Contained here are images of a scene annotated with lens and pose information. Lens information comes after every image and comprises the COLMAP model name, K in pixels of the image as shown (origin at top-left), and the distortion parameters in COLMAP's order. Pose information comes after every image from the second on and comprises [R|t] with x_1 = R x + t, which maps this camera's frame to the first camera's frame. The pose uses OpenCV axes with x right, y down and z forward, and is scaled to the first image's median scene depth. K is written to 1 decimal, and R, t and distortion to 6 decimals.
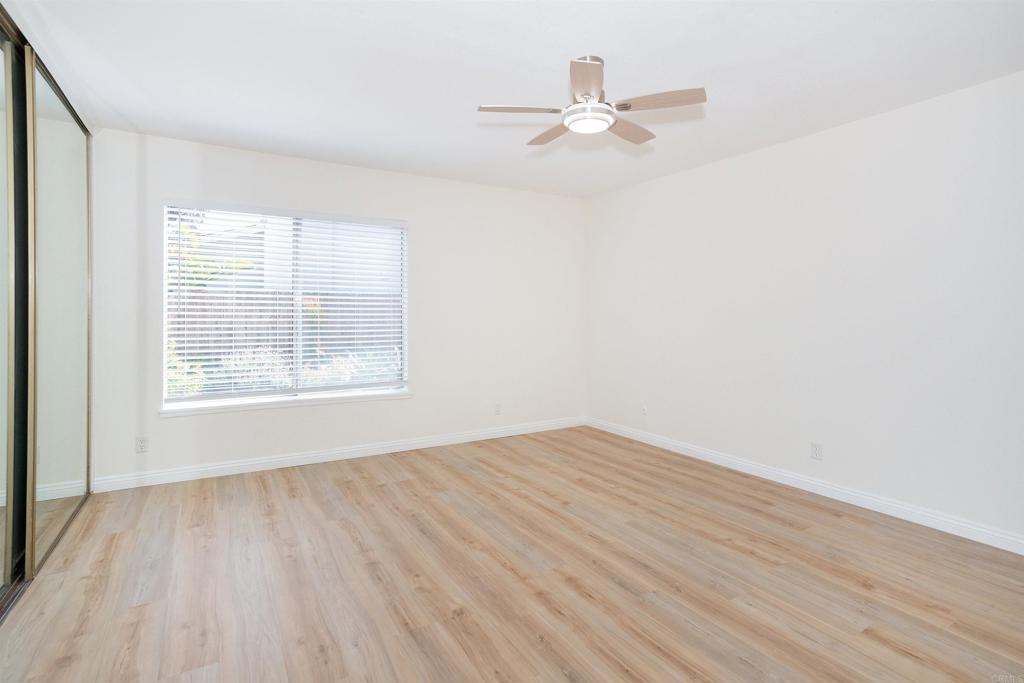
lens RADIAL K [[497.3, 0, 512.0], [0, 497.3, 341.5], [0, 0, 1]] dist [0.001371, 0.000619]
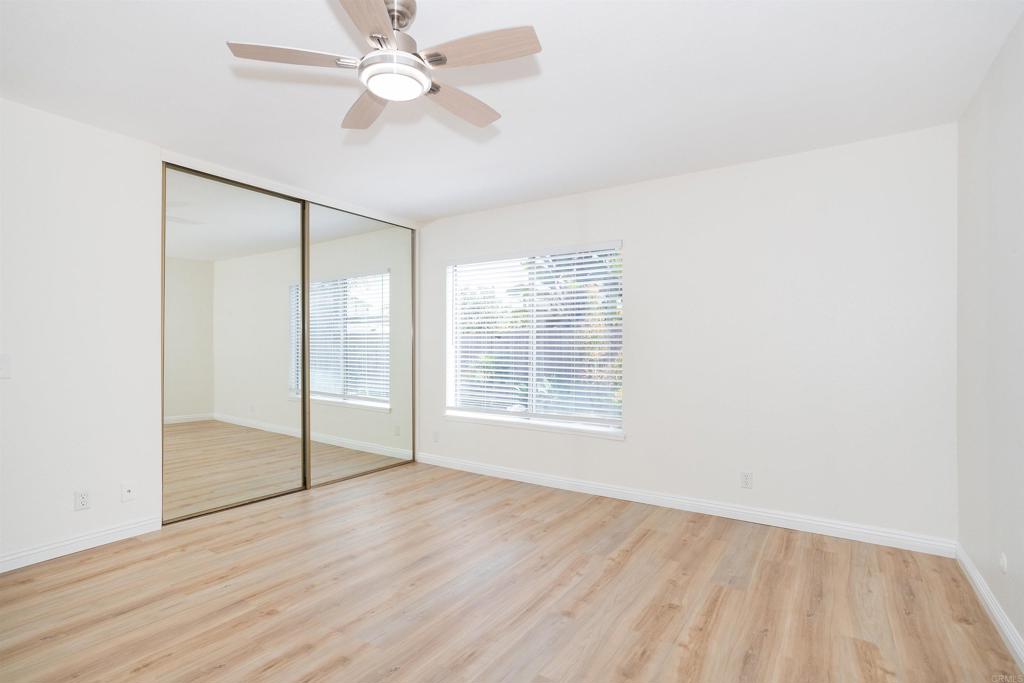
lens RADIAL K [[480.9, 0, 512.0], [0, 480.9, 341.5], [0, 0, 1]] dist [-0.003894, -0.000164]
pose [[0.434612, -0.021892, -0.900351, 0.650986], [-0.050242, 0.997558, -0.048508, -0.013859], [0.899215, 0.066318, 0.432451, 0.590979]]
